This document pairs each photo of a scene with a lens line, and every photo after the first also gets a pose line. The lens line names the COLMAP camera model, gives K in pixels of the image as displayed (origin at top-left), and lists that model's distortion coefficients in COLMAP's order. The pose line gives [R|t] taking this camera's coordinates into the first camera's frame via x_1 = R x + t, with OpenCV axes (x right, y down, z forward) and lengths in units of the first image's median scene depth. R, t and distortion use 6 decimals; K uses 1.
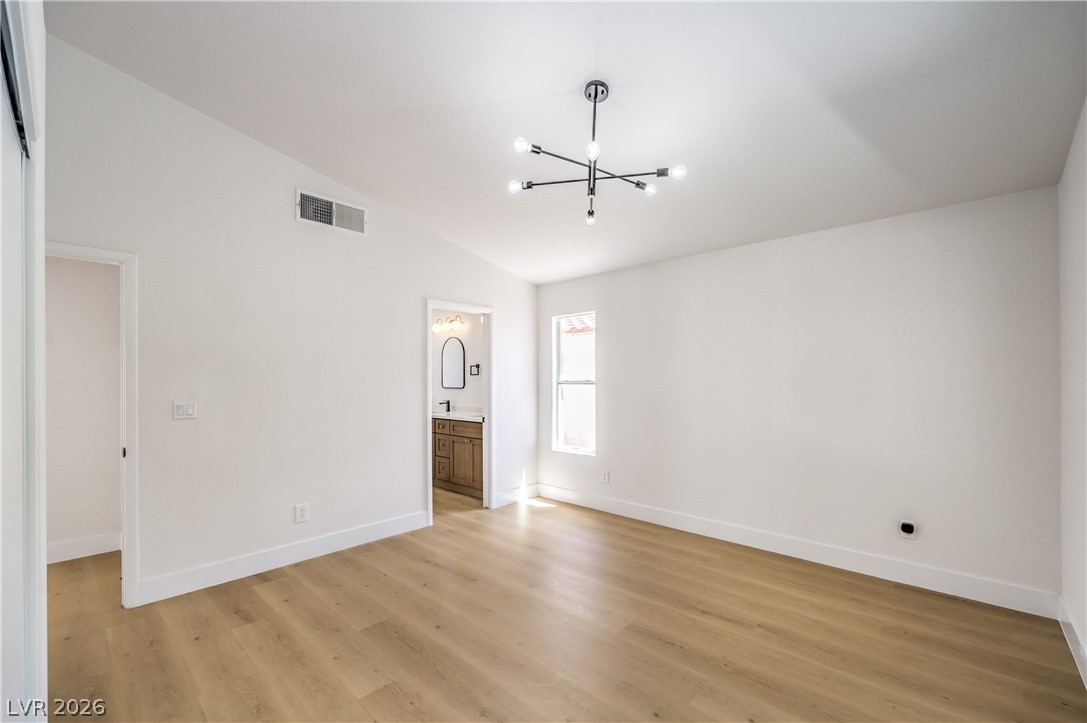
lens RADIAL K [[451.6, 0, 540.9], [0, 451.6, 378.5], [0, 0, 1]] dist [-0.002147, -0.000005]
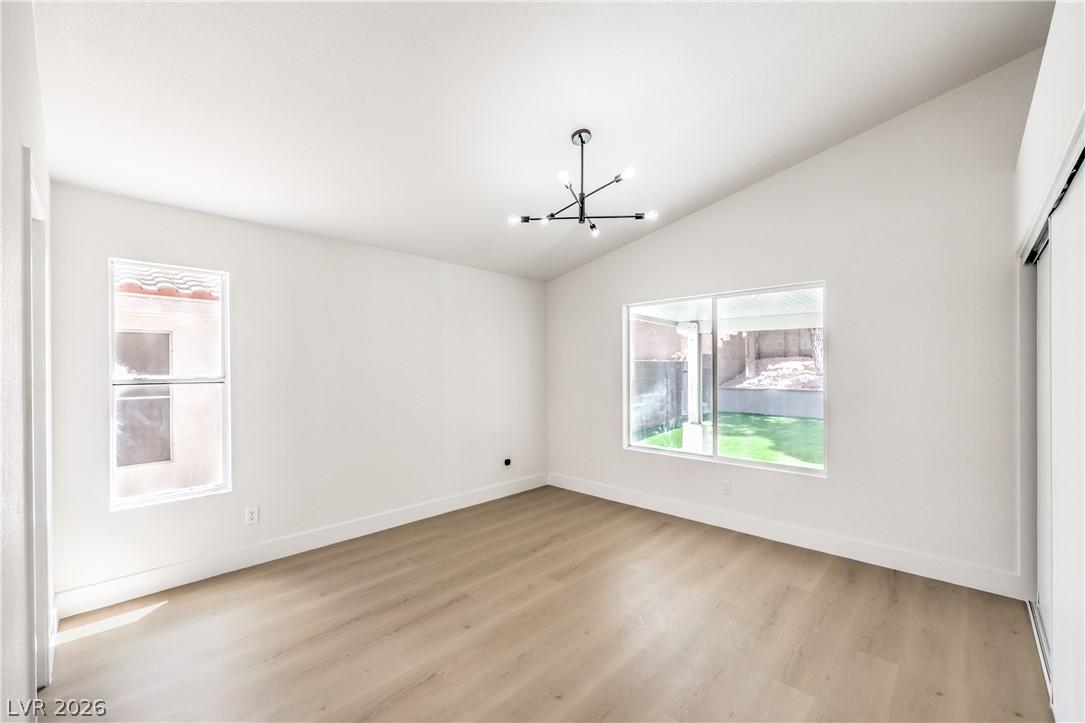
lens RADIAL K [[440.4, 0, 544.8], [0, 440.4, 366.5], [0, 0, 1]] dist [-0.001113, 0.000083]
pose [[0.015609, 0.008410, 0.999843, -0.810574], [0.002297, 0.999962, -0.008447, -0.007390], [-0.999876, 0.002428, 0.015589, 0.828072]]
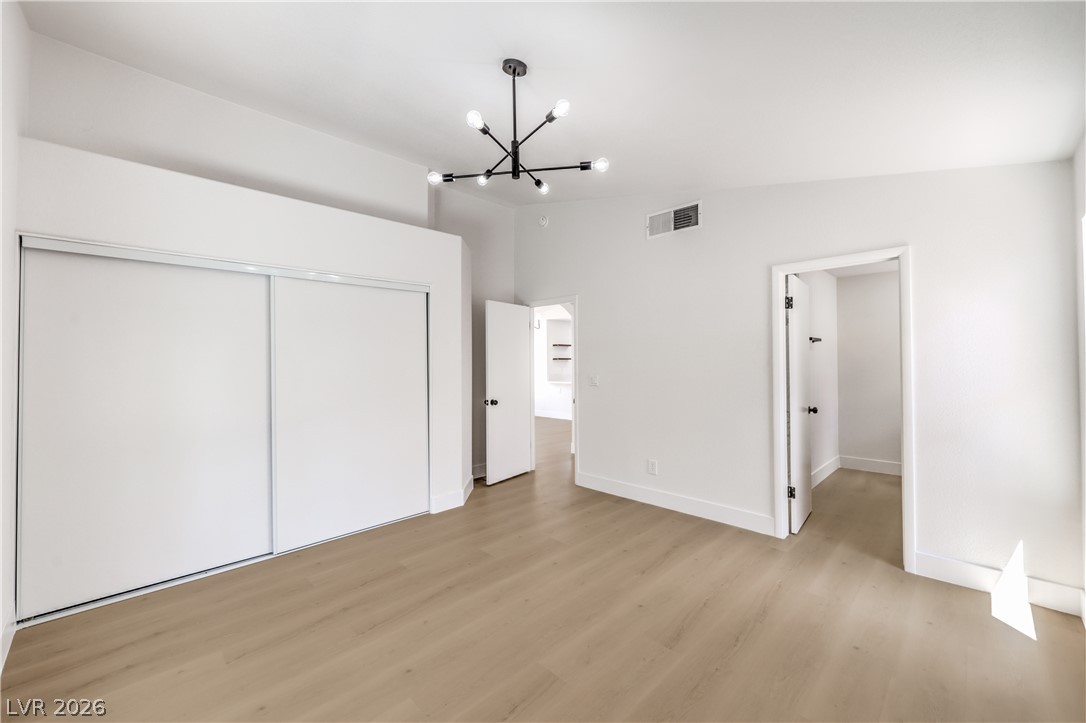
lens RADIAL K [[432.8, 0, 542.7], [0, 432.8, 355.5], [0, 0, 1]] dist [-0.000093, 0.000136]
pose [[-0.045167, -0.011421, -0.998914, 0.798497], [0.008908, 0.999890, -0.011835, -0.006069], [0.998940, -0.009433, -0.045060, 0.839599]]
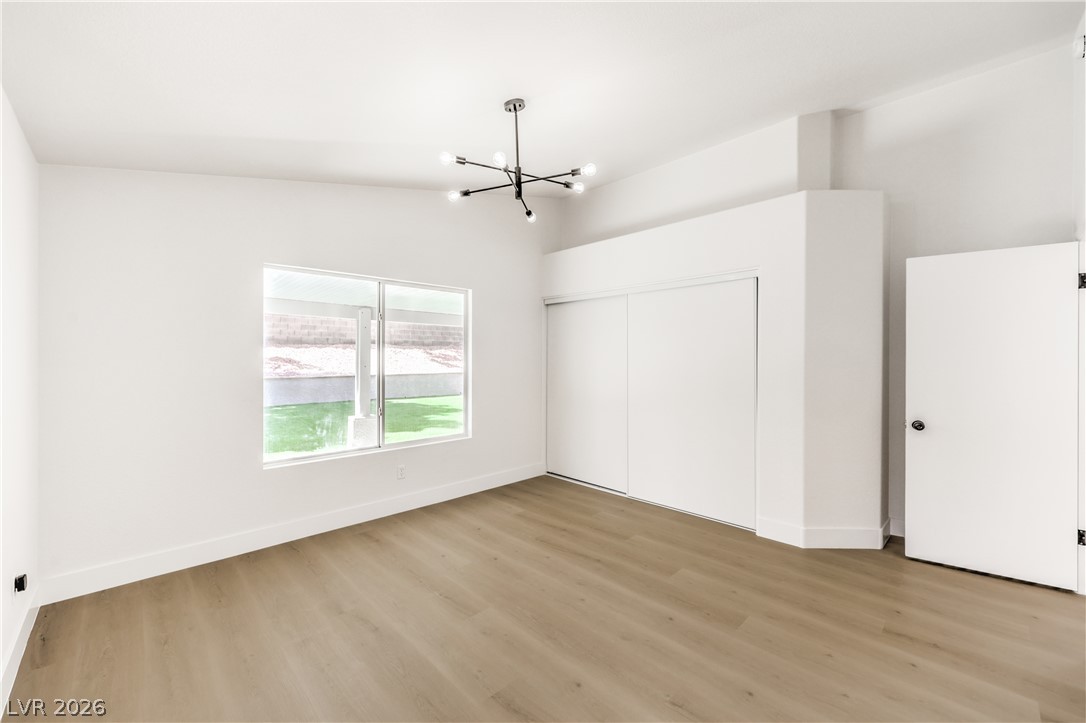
lens RADIAL K [[432.8, 0, 542.7], [0, 432.8, 355.5], [0, 0, 1]] dist [-0.000093, 0.000136]
pose [[-0.998592, 0.000639, 0.053035, -0.002639], [0.000403, 0.999990, -0.004452, -0.005989], [-0.053037, -0.004424, -0.998583, 1.590987]]
